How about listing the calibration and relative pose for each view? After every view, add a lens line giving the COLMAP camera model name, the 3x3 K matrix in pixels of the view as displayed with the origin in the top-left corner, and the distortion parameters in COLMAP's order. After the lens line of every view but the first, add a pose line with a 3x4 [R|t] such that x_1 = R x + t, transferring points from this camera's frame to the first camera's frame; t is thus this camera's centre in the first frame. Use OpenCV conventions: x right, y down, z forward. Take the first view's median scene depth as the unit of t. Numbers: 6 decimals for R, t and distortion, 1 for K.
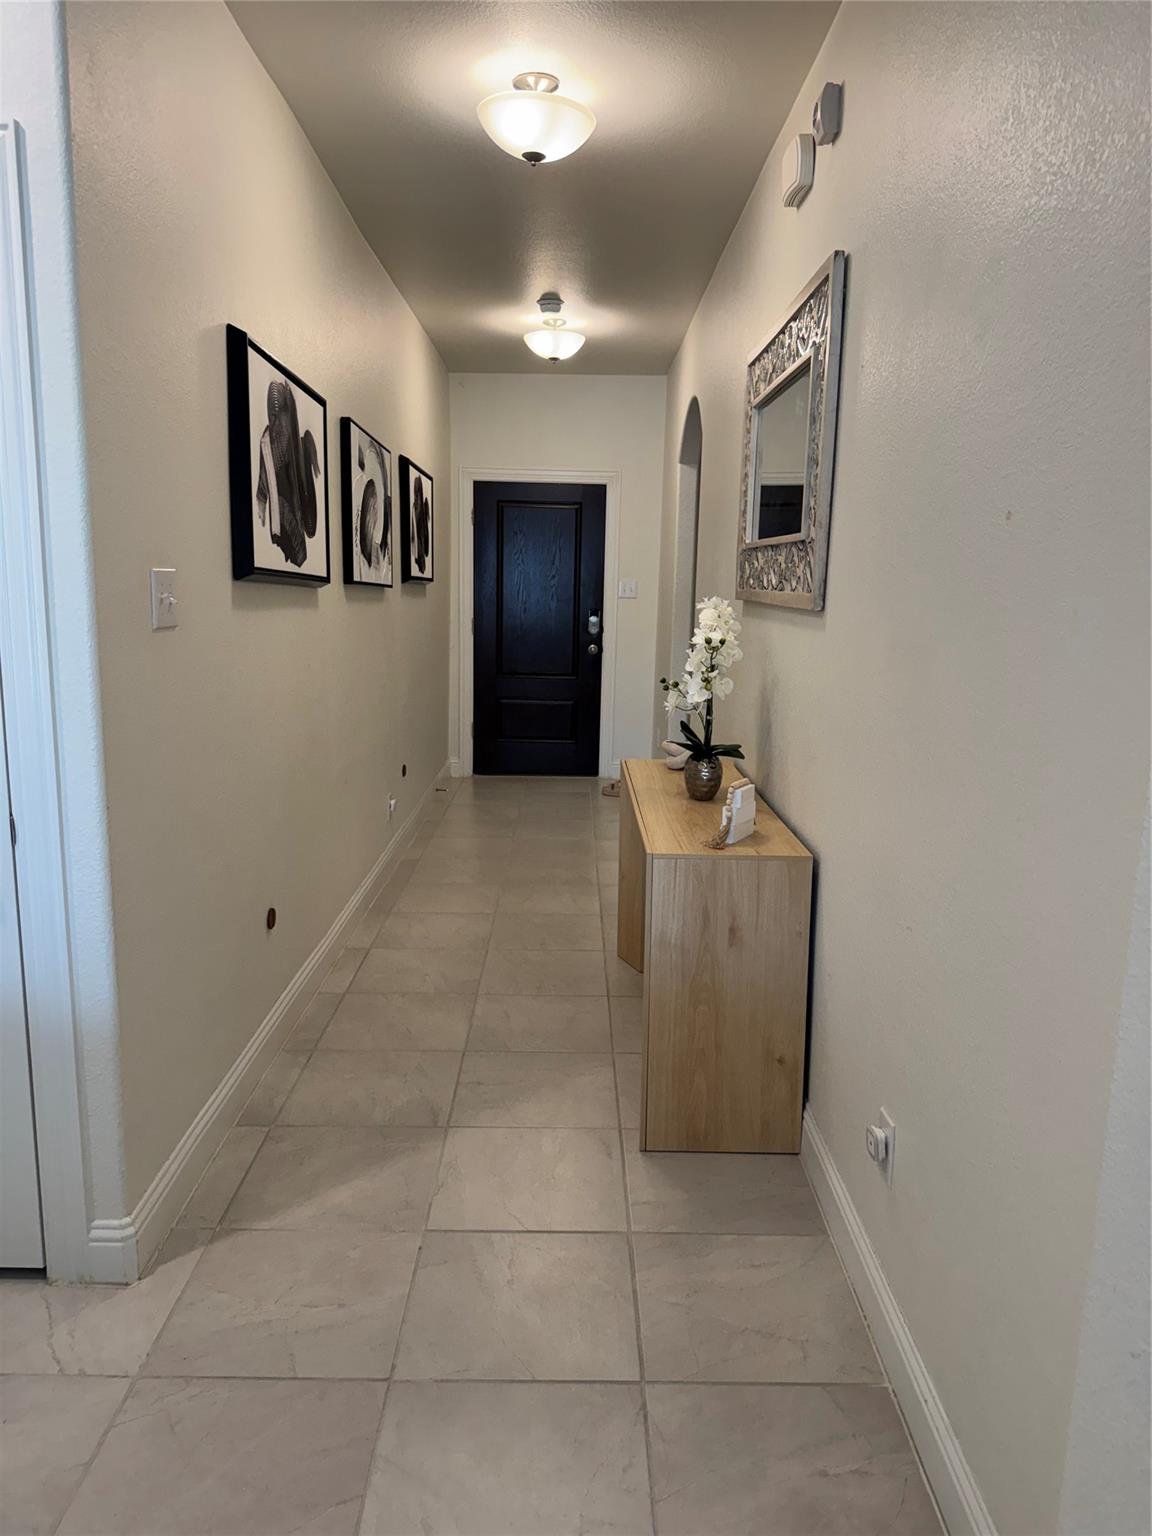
lens RADIAL K [[1075.4, 0, 576.0], [0, 1075.4, 768.0], [0, 0, 1]] dist [0.092141, -0.117963]
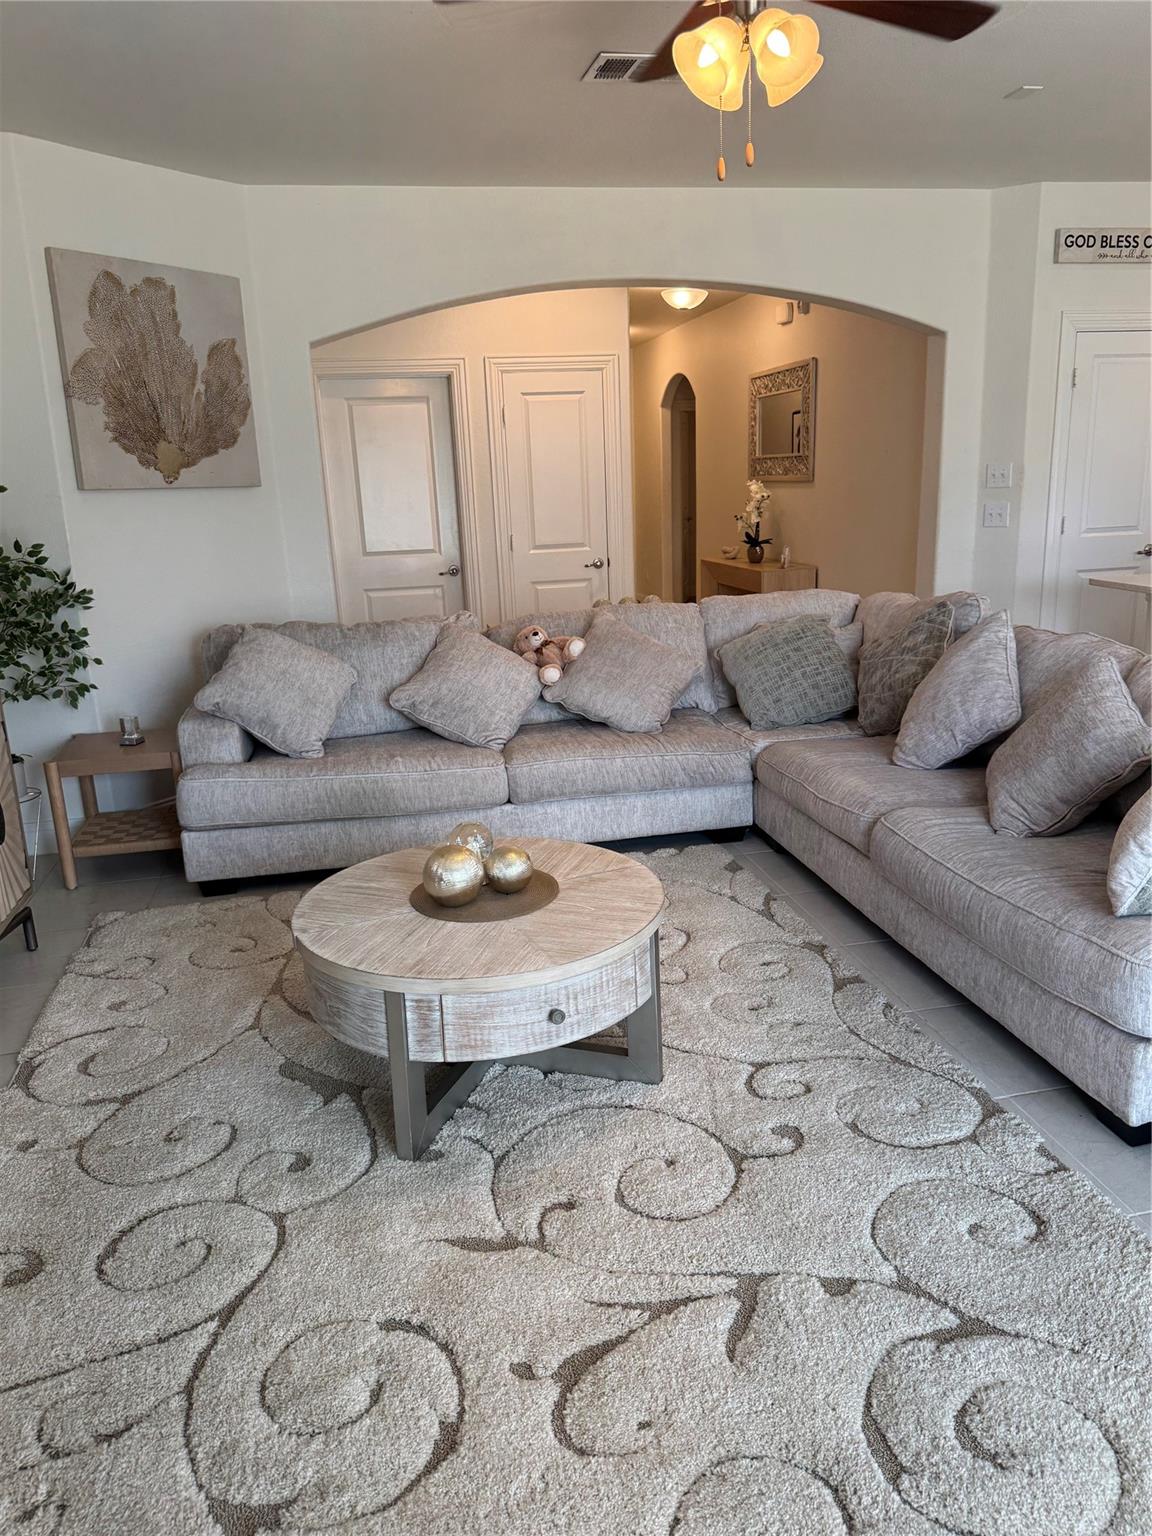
lens RADIAL K [[1075.4, 0, 576.0], [0, 1075.4, 768.0], [0, 0, 1]] dist [0.092141, -0.117963]
pose [[0.979697, -0.104802, 0.170911, -0.791287], [0.093125, 0.992827, 0.074984, 0.281848], [-0.177544, -0.057545, 0.982429, -1.465395]]
